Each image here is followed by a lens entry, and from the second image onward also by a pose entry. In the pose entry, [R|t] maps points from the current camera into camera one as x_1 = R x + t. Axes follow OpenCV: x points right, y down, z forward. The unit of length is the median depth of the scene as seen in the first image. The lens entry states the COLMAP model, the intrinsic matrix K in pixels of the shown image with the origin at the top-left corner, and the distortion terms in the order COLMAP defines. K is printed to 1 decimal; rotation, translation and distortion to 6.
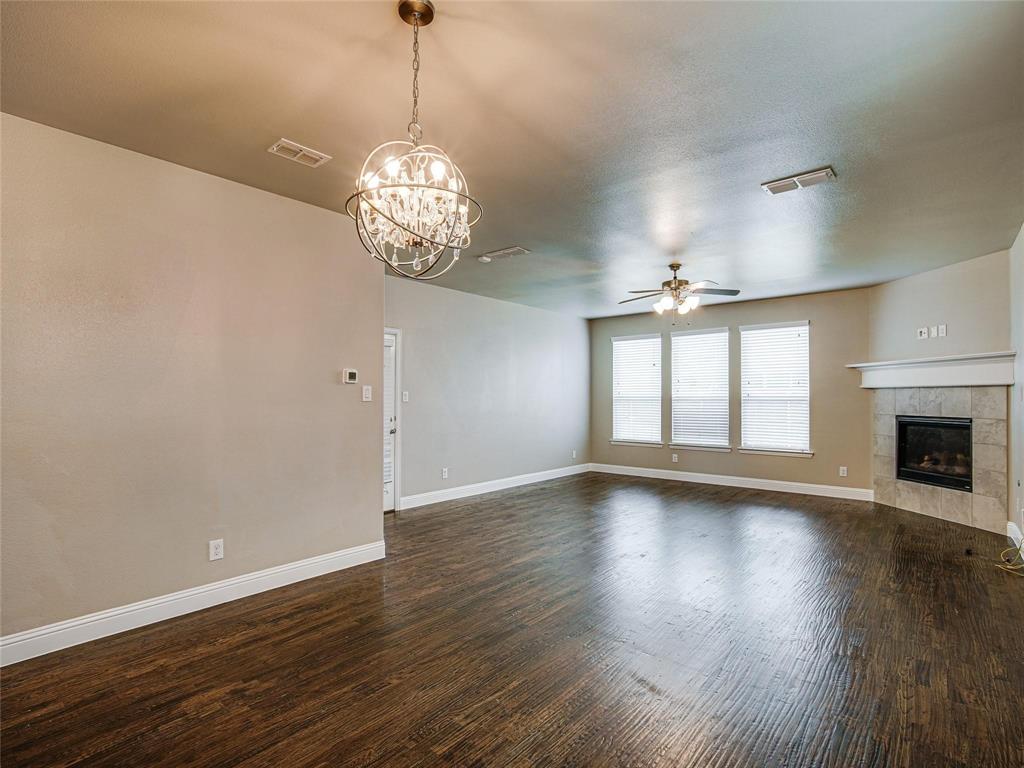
lens RADIAL K [[507.9, 0, 511.1], [0, 507.9, 400.5], [0, 0, 1]] dist [-0.012265, 0.002502]
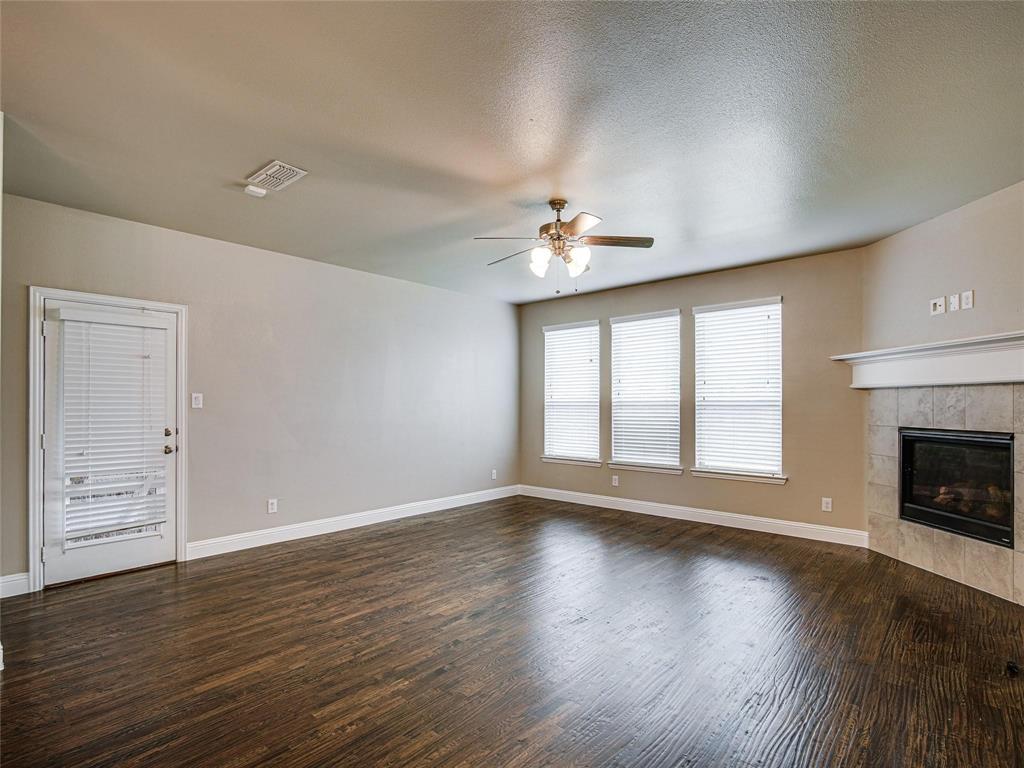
lens RADIAL K [[513.1, 0, 516.3], [0, 513.1, 409.5], [0, 0, 1]] dist [-0.008279, 0.000920]
pose [[0.999863, 0.000134, -0.016547, 0.248176], [-0.000055, 0.999989, 0.004770, 0.001575], [0.016547, -0.004768, 0.999852, 0.288955]]
